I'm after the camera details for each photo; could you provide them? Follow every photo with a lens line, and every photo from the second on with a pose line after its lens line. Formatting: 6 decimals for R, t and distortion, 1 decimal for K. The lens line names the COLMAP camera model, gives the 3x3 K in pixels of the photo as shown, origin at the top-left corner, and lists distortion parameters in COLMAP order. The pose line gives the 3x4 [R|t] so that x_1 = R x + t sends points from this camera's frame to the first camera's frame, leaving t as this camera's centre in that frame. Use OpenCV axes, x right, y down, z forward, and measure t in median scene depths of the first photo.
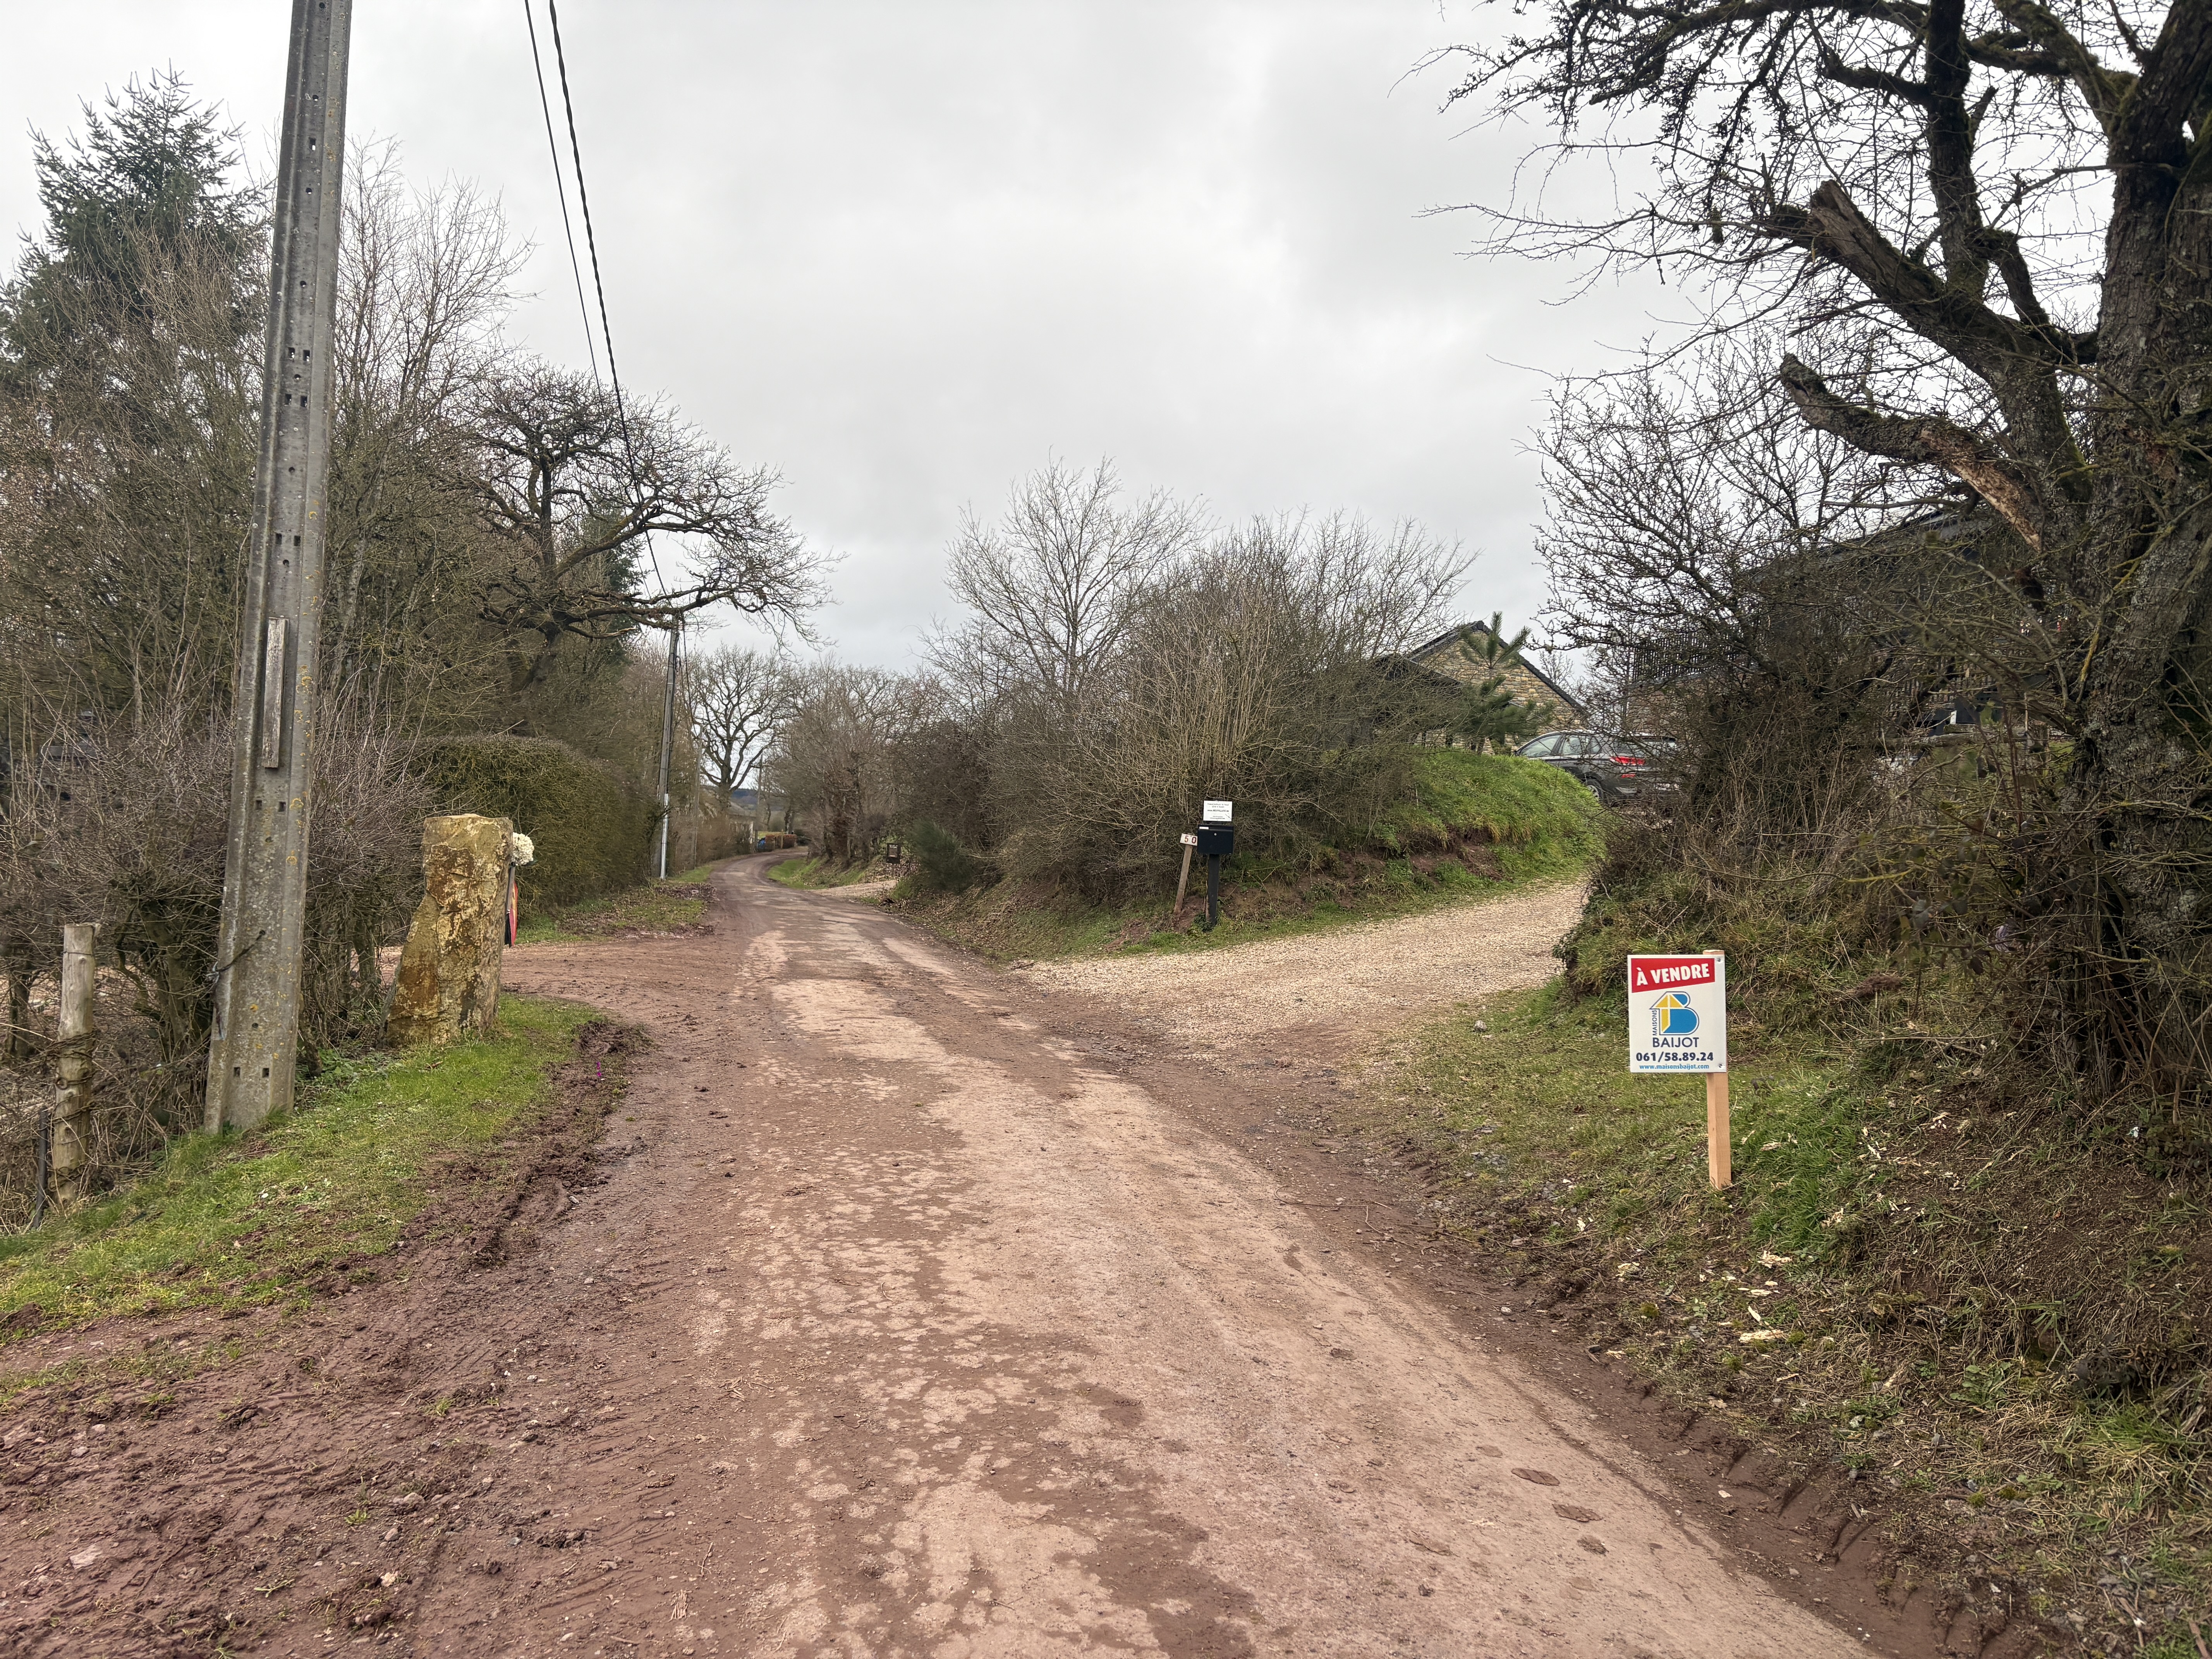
lens RADIAL K [[1658.8, 0, 1117.2], [0, 1658.8, 843.2], [0, 0, 1]] dist [0.054583, -0.052360]
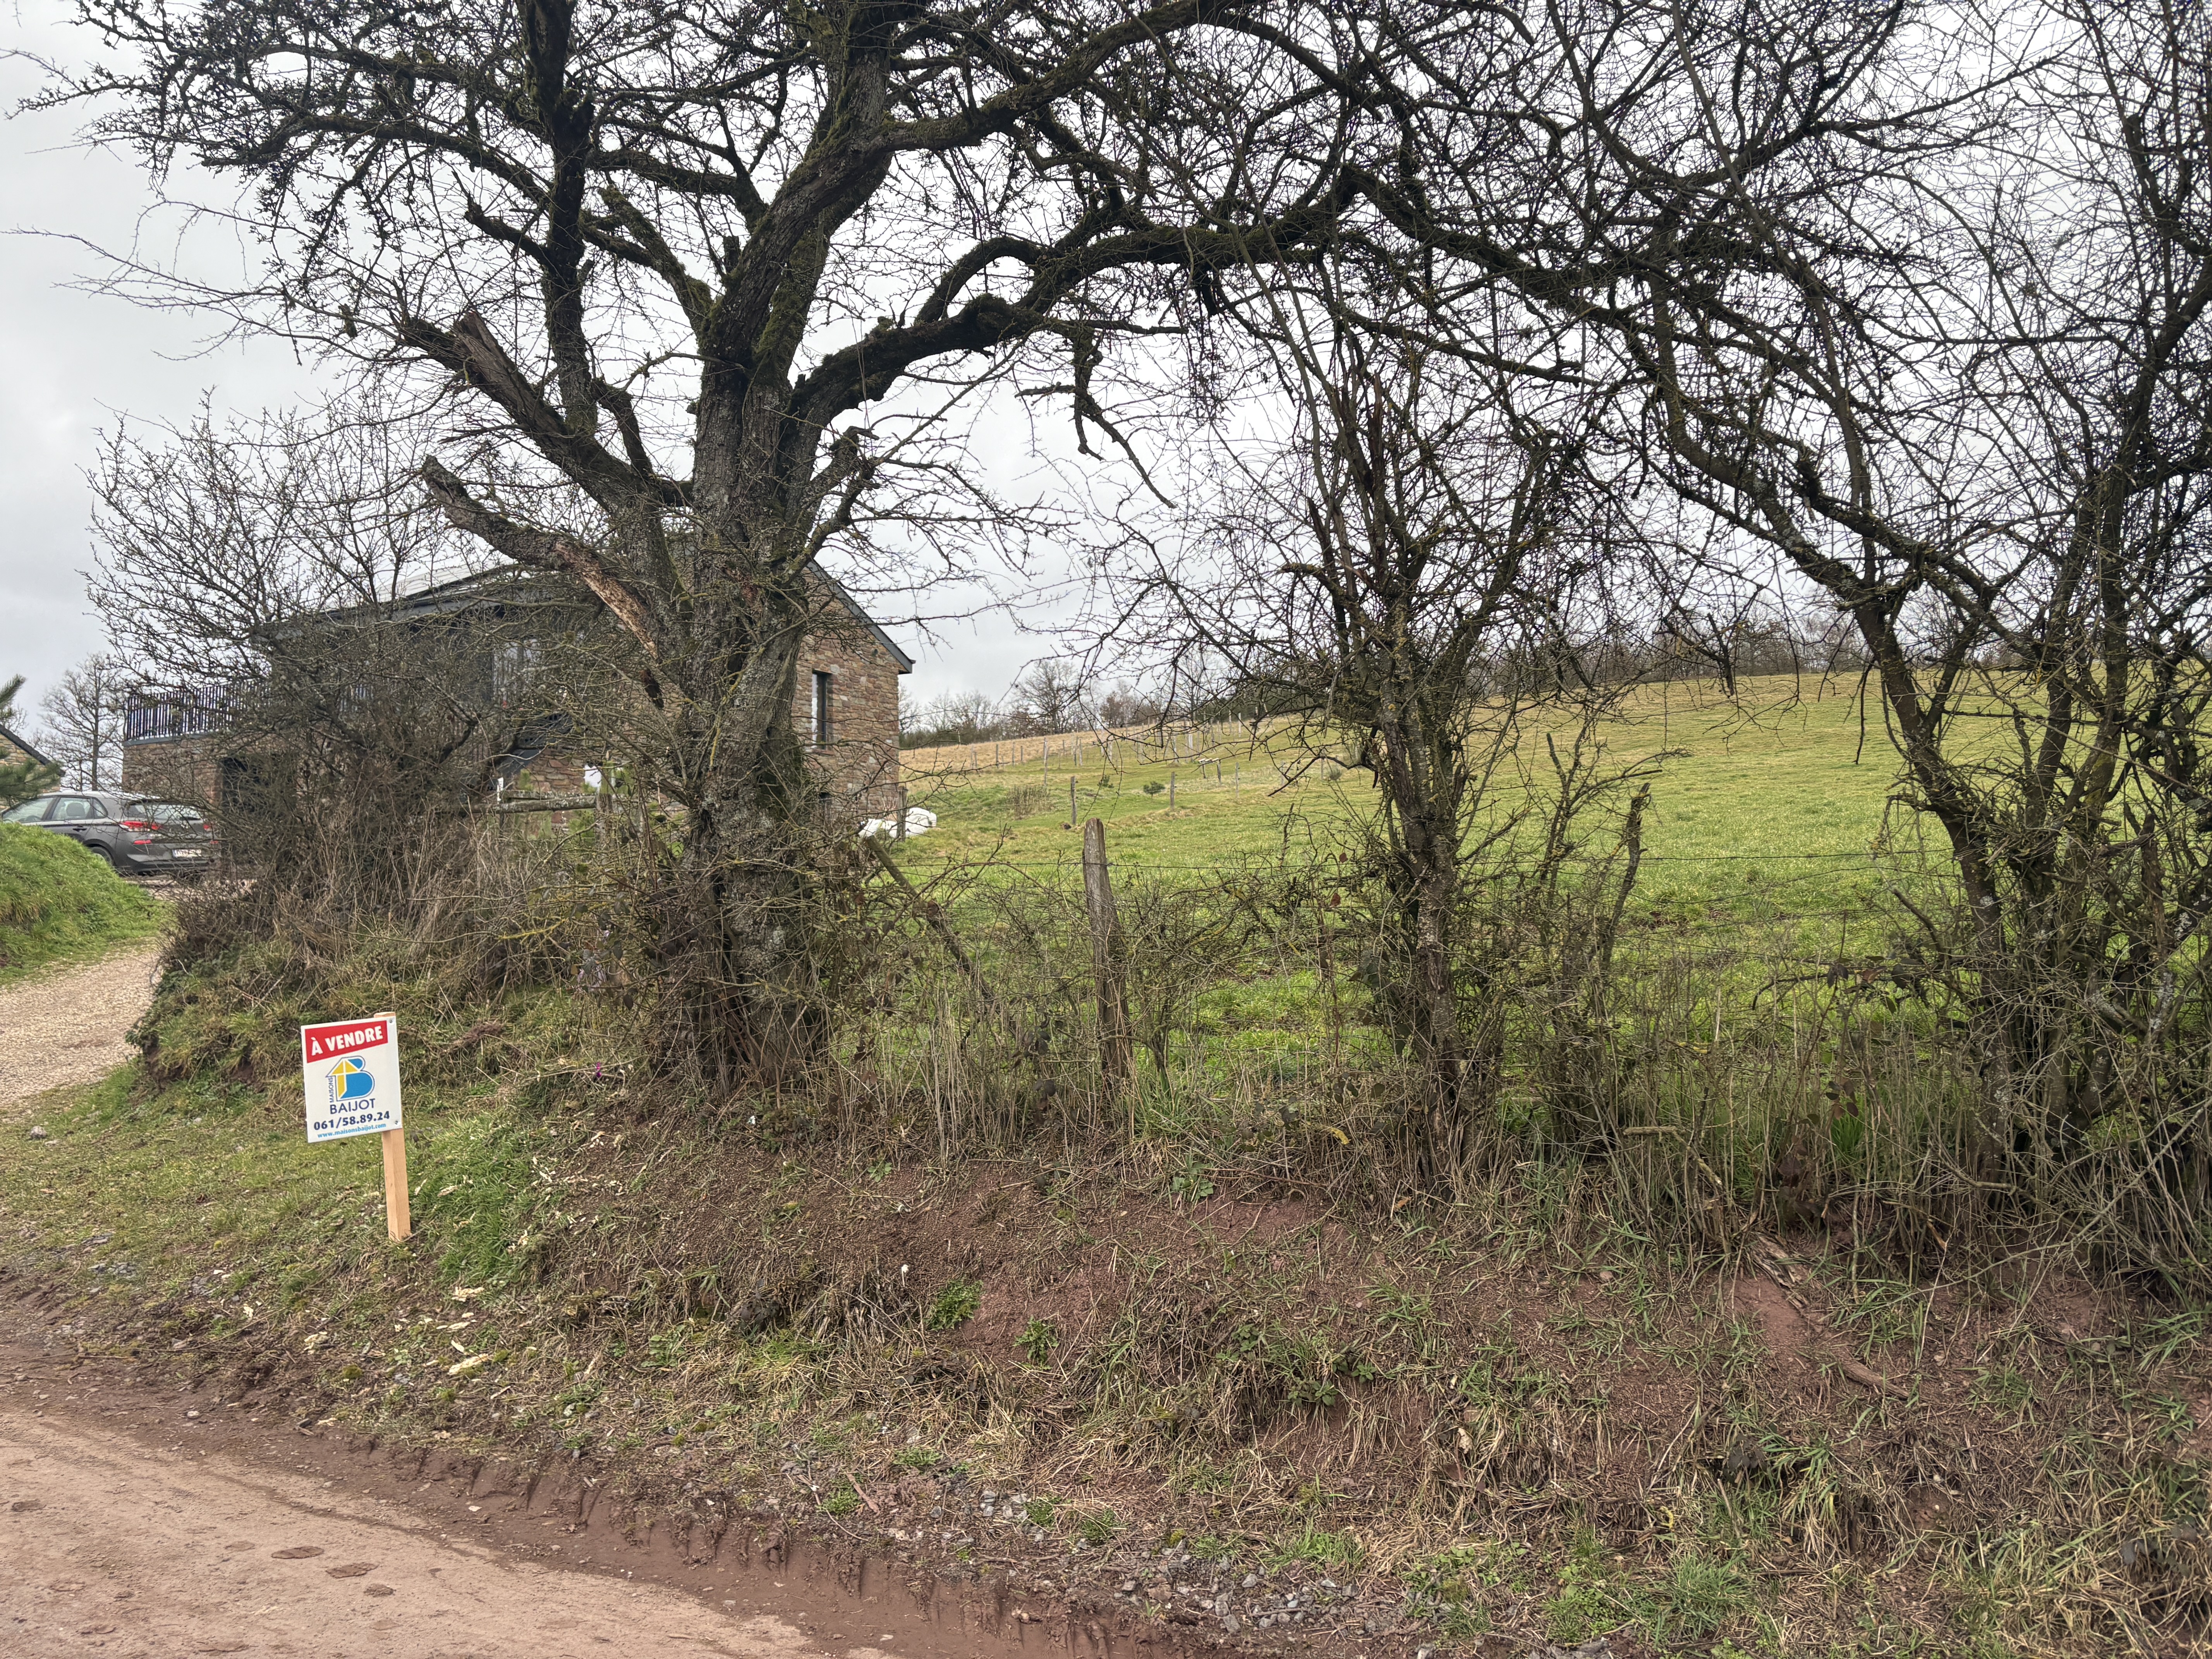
lens RADIAL K [[1658.8, 0, 1104.3], [0, 1658.8, 845.7], [0, 0, 1]] dist [0.054583, -0.052360]
pose [[0.663415, -0.023481, 0.747883, -0.125994], [0.049050, 0.998722, -0.012154, -0.005338], [-0.746642, 0.044746, 0.663719, -0.033202]]
